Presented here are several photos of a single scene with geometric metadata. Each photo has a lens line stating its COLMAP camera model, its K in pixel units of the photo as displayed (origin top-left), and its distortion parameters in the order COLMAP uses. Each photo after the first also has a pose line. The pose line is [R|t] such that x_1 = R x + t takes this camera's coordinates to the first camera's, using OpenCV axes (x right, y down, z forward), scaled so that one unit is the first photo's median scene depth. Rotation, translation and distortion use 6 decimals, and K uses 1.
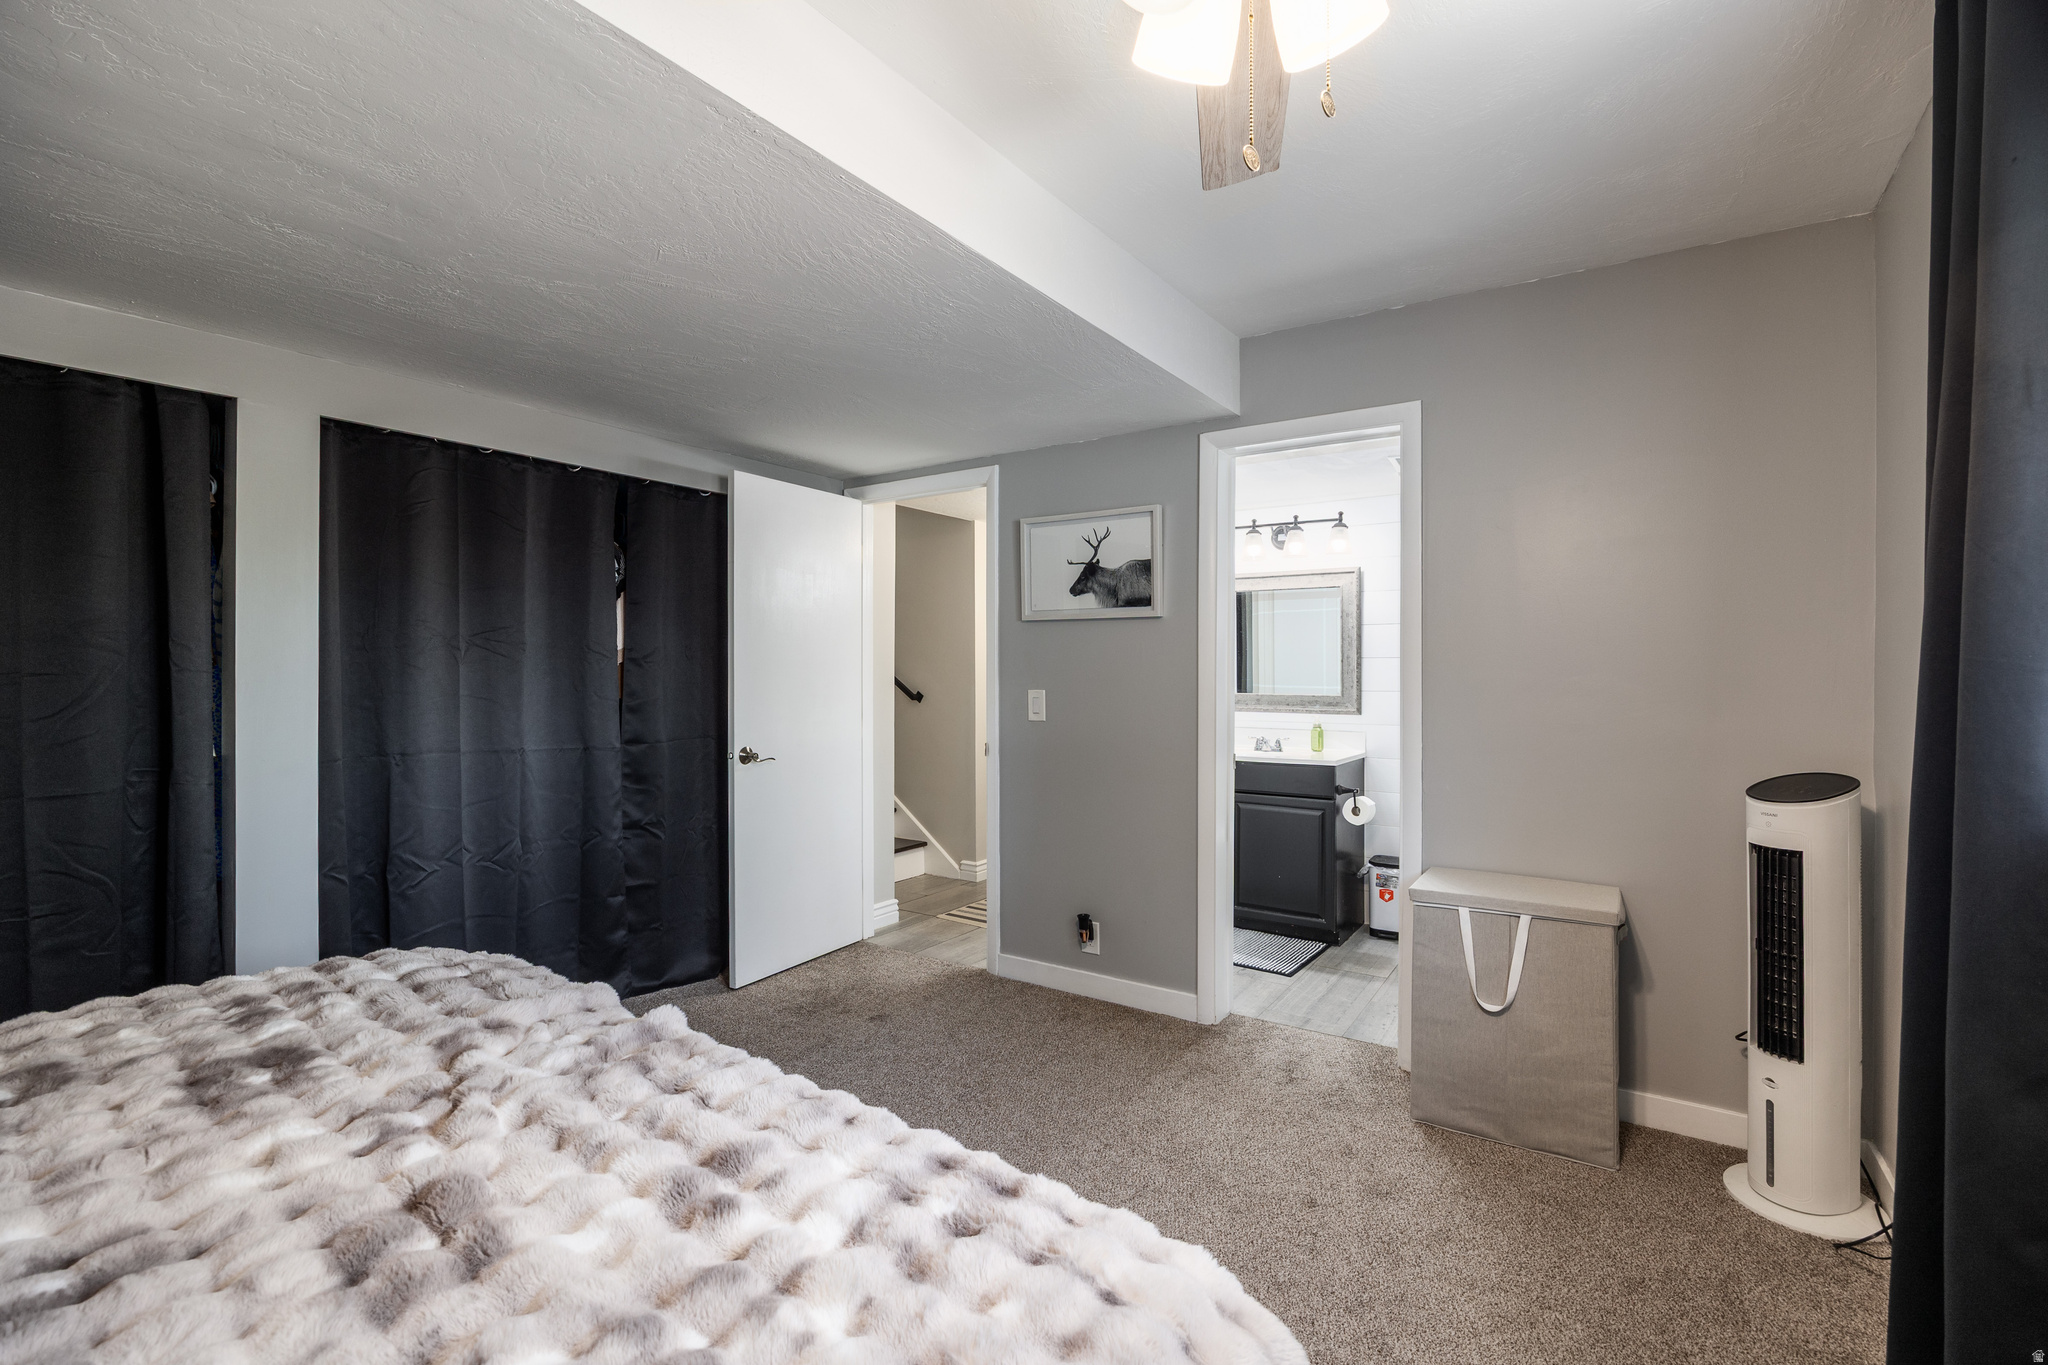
lens RADIAL K [[899.5, 0, 1021.2], [0, 899.5, 671.2], [0, 0, 1]] dist [-0.005997, 0.000212]
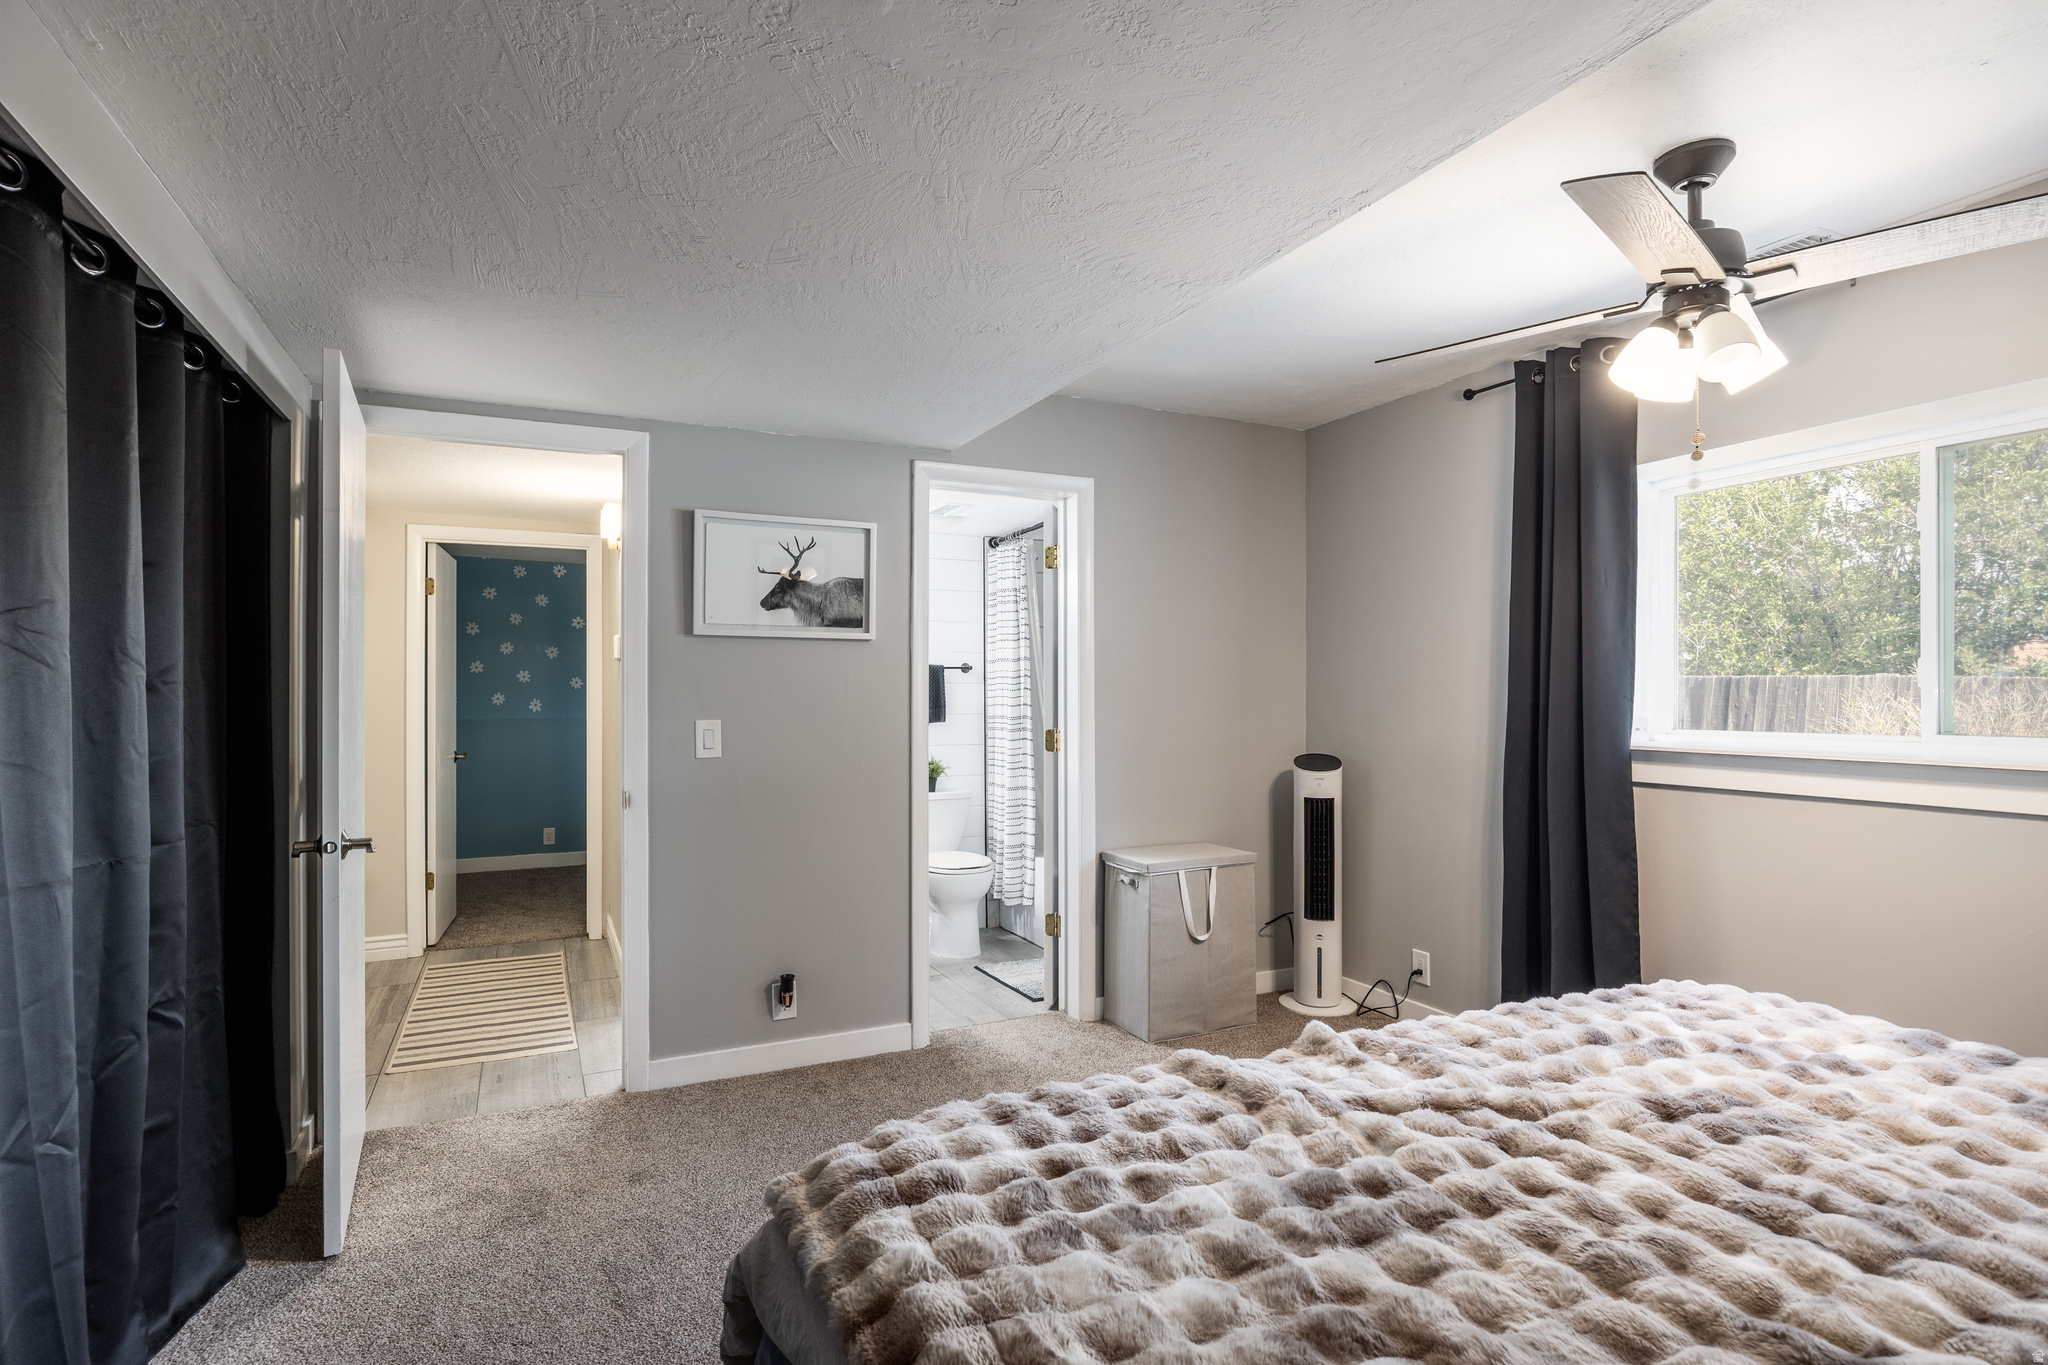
lens RADIAL K [[1023.4, 0, 1020.3], [0, 1023.4, 691.0], [0, 0, 1]] dist [0.004310, 0.000983]
pose [[0.510157, 0.001945, 0.860079, -0.679508], [0.004854, 0.999975, -0.005140, 0.000263], [-0.860067, 0.006797, 0.510135, 0.298143]]
